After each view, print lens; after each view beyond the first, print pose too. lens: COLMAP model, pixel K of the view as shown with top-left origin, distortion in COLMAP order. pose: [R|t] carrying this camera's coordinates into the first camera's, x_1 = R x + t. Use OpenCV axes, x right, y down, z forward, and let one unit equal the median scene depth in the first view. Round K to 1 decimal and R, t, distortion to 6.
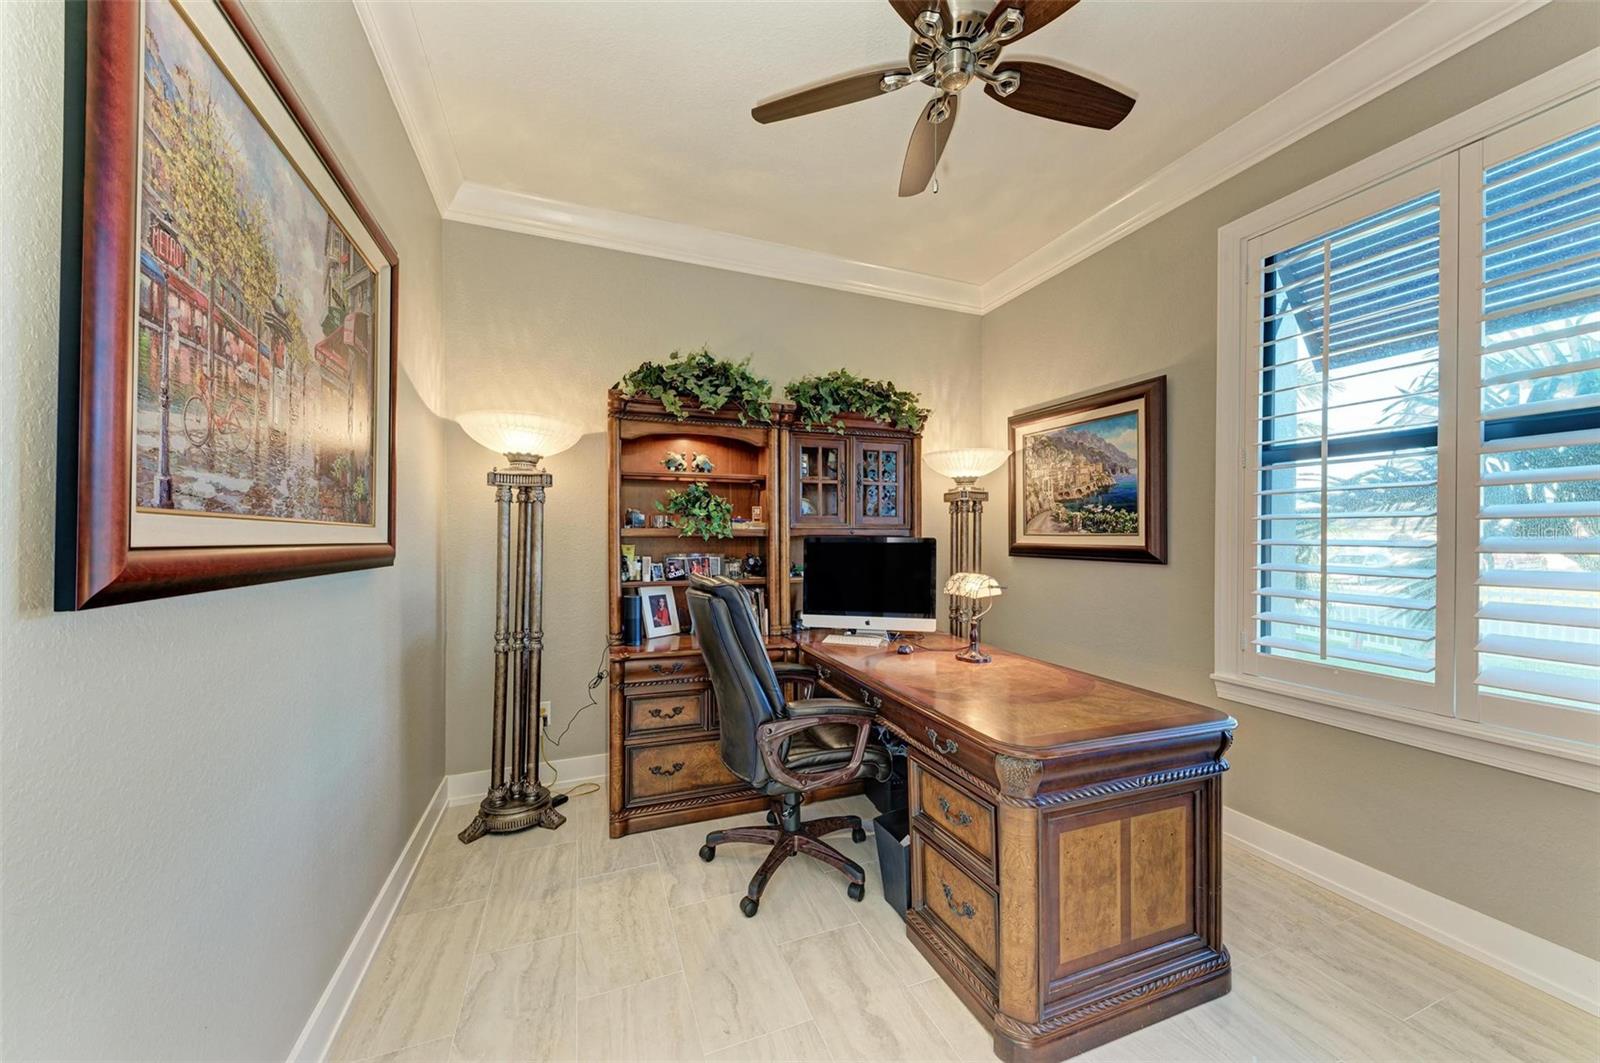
lens RADIAL K [[571.2, 0, 796.5], [0, 571.2, 531.0], [0, 0, 1]] dist [0.000665, -0.000030]
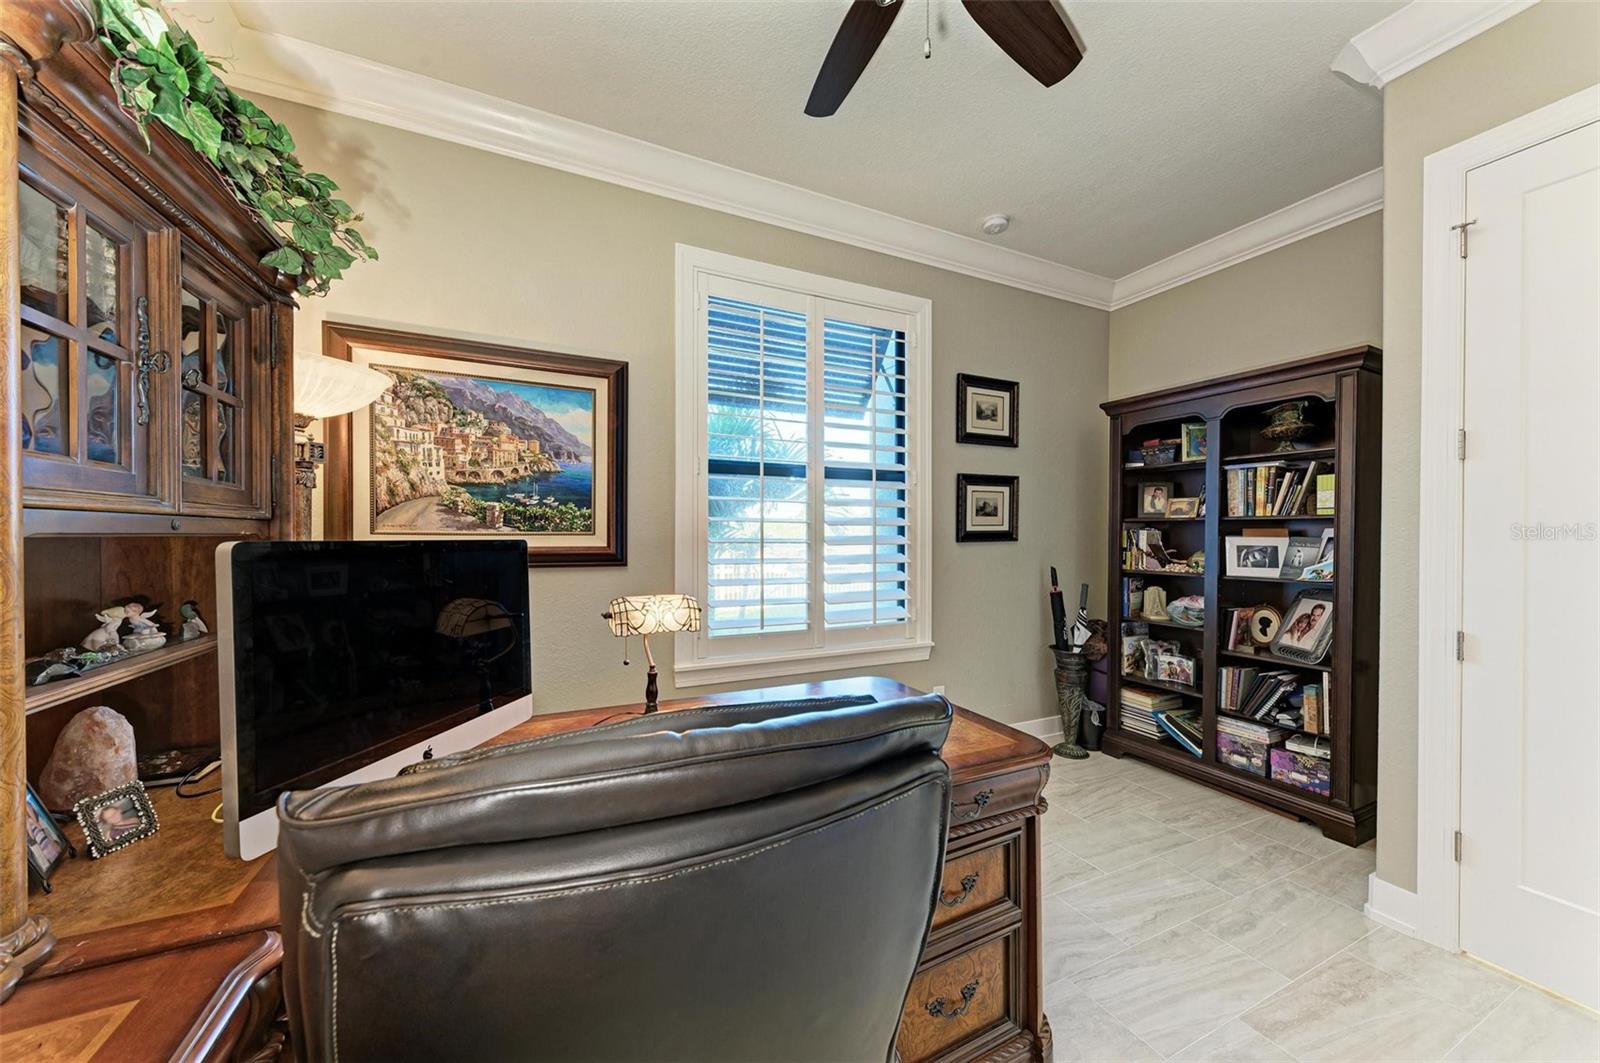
lens RADIAL K [[571.2, 0, 802.4], [0, 571.2, 543.1], [0, 0, 1]] dist [0.000665, -0.000030]
pose [[-0.082900, -0.001975, 0.996556, -0.273345], [-0.003565, 0.999992, 0.001685, 0.017133], [-0.996552, -0.003413, -0.082906, 0.709069]]
